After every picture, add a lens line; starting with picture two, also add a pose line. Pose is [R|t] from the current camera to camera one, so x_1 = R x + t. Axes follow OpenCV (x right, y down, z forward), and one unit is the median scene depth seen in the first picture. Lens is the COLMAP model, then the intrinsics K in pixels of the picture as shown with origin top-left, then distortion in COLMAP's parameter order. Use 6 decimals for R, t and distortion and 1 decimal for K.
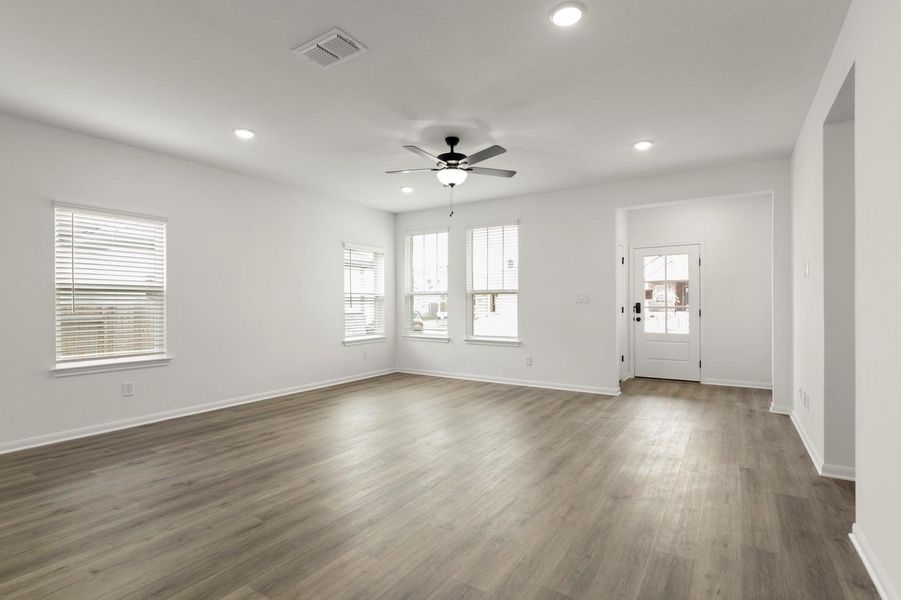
lens RADIAL K [[441.2, 0, 455.4], [0, 441.2, 302.6], [0, 0, 1]] dist [-0.002850, 0.001192]
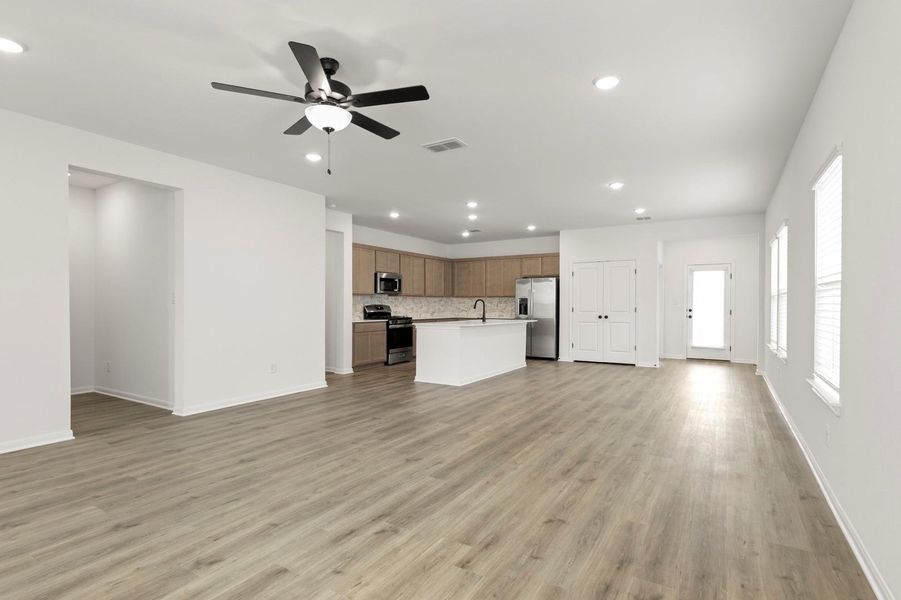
lens RADIAL K [[441.2, 0, 455.2], [0, 441.2, 307.7], [0, 0, 1]] dist [-0.002850, 0.001192]
pose [[-0.999730, 0.002336, -0.023104, -0.119891], [0.002143, 0.999963, 0.008373, 0.001424], [0.023123, 0.008321, -0.999698, 1.090862]]
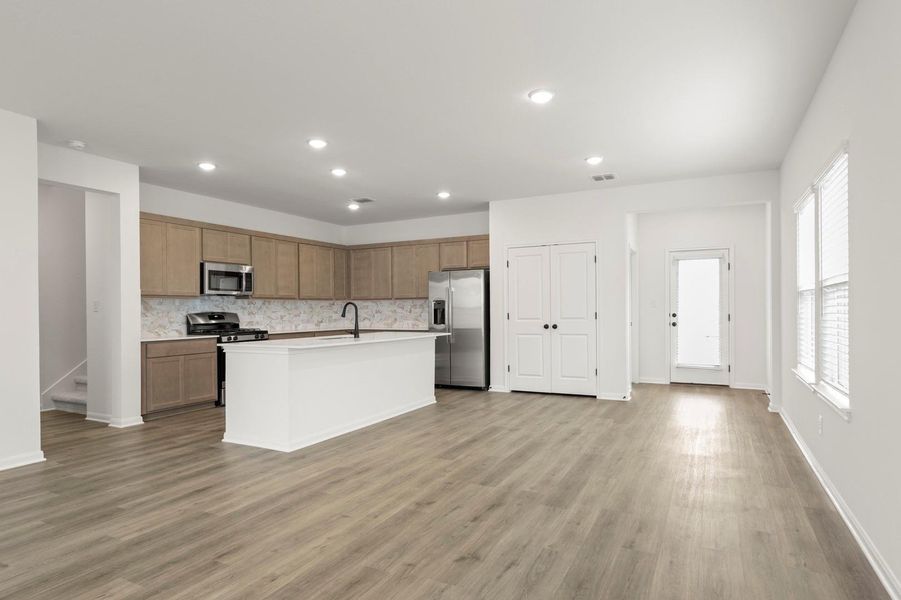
lens RADIAL K [[503.2, 0, 454.1], [0, 503.2, 311.9], [0, 0, 1]] dist [-0.004658, 0.001533]
pose [[-0.995393, 0.012941, -0.095002, -0.309473], [0.012360, 0.999901, 0.006700, 0.001789], [0.095079, 0.005495, -0.995455, 0.768282]]
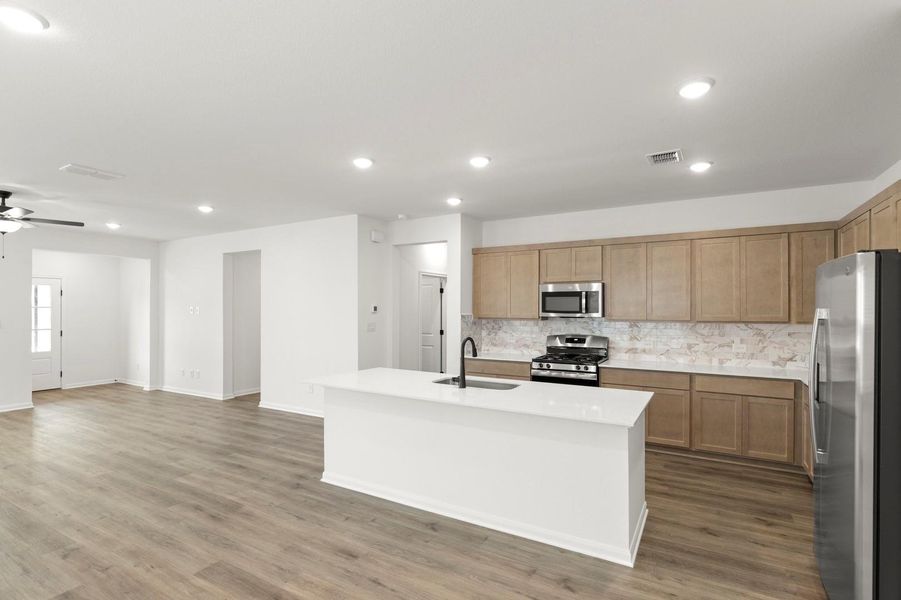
lens RADIAL K [[441.2, 0, 450.3], [0, 441.2, 306.5], [0, 0, 1]] dist [-0.002850, 0.001192]
pose [[-0.046540, 0.008451, 0.998881, -0.766034], [-0.001422, 0.999963, -0.008527, -0.045164], [-0.998915, -0.001817, -0.046526, -0.058276]]
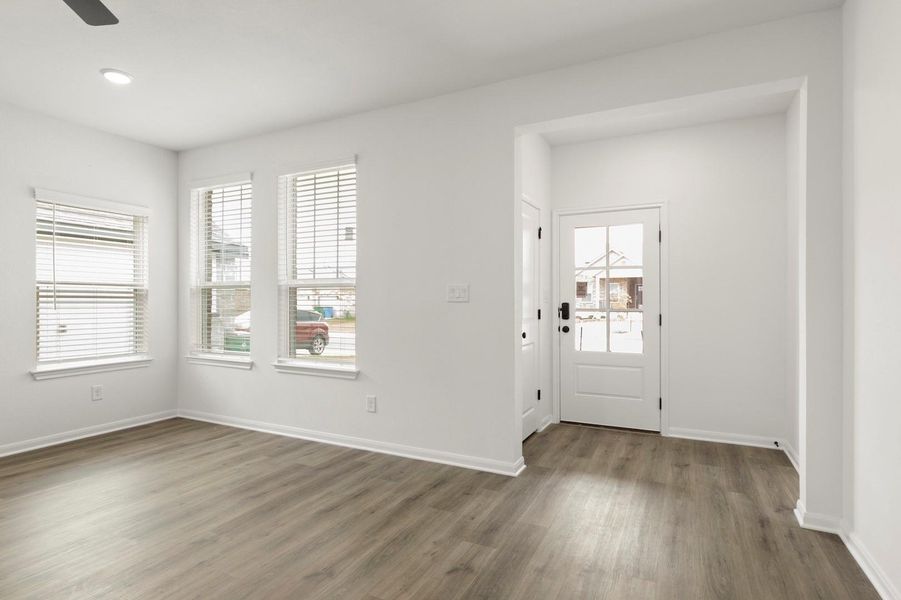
lens RADIAL K [[463.4, 0, 461.5], [0, 463.4, 302.1], [0, 0, 1]] dist [-0.004717, -0.001481]
pose [[0.993180, 0.004223, 0.116519, 0.205635], [-0.004245, 0.999991, -0.000055, 0.000299], [-0.116518, -0.000440, 0.993188, 0.394355]]
